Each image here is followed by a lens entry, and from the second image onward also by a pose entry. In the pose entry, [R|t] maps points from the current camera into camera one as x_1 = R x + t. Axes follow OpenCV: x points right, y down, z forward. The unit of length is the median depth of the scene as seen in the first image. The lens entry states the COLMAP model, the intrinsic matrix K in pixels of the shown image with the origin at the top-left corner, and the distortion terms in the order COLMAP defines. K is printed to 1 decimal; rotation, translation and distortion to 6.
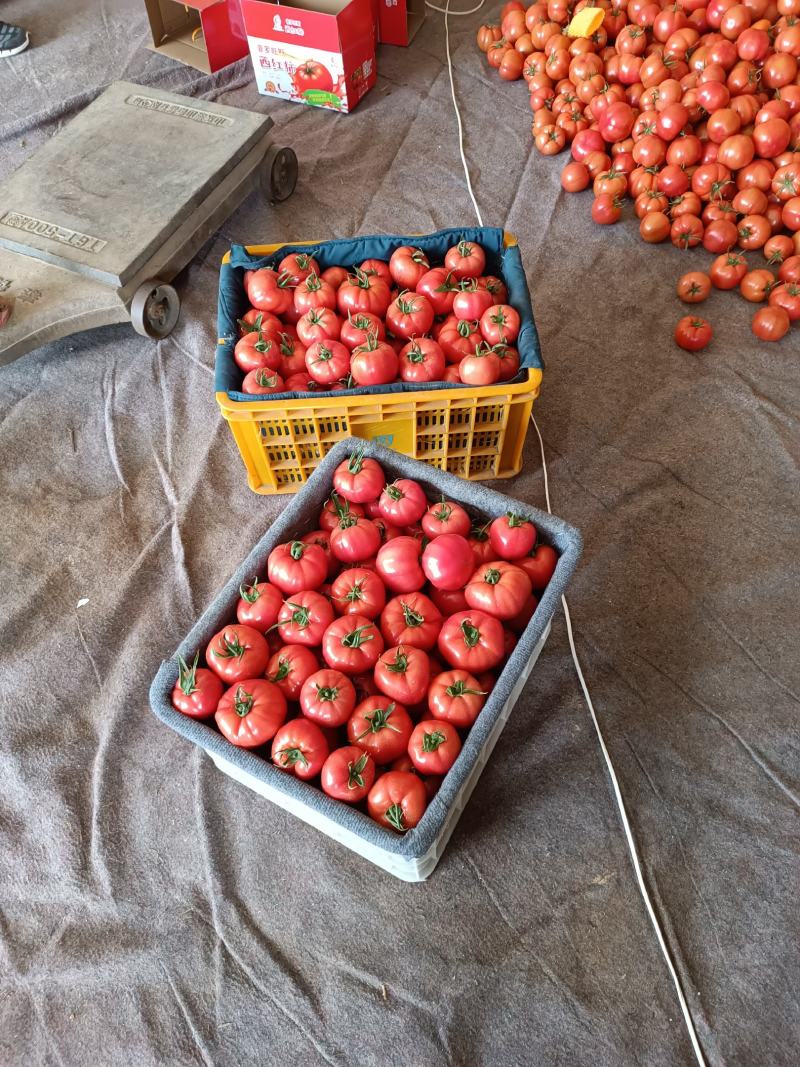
lens RADIAL K [[741.5, 0, 400.0], [0, 741.5, 533.5], [0, 0, 1]] dist [-0.045917, -0.004083]
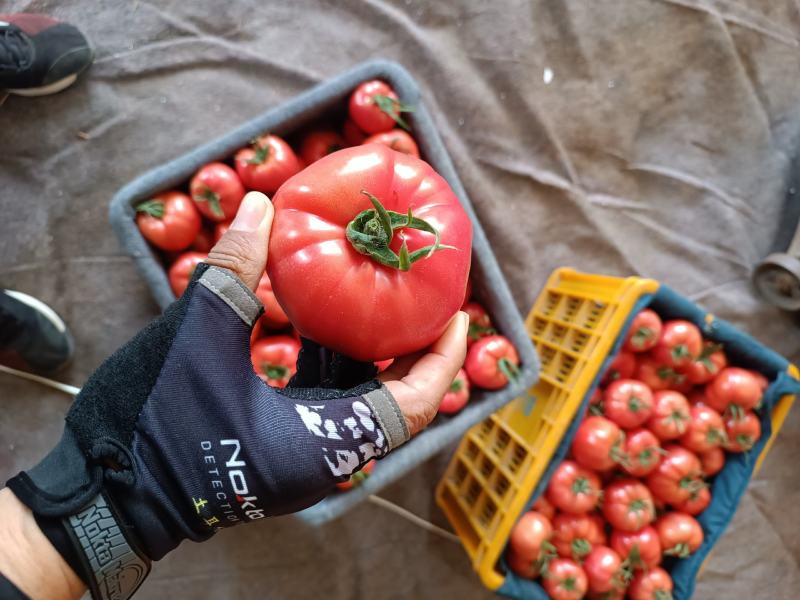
lens RADIAL K [[556.0, 0, 400.0], [0, 556.0, 300.0], [0, 0, 1]] dist [-0.045917, -0.004083]
pose [[-0.531809, 0.846694, 0.016972, -0.065014], [-0.817784, -0.518651, 0.249461, -0.100939], [0.220020, 0.118787, 0.968236, 0.244146]]
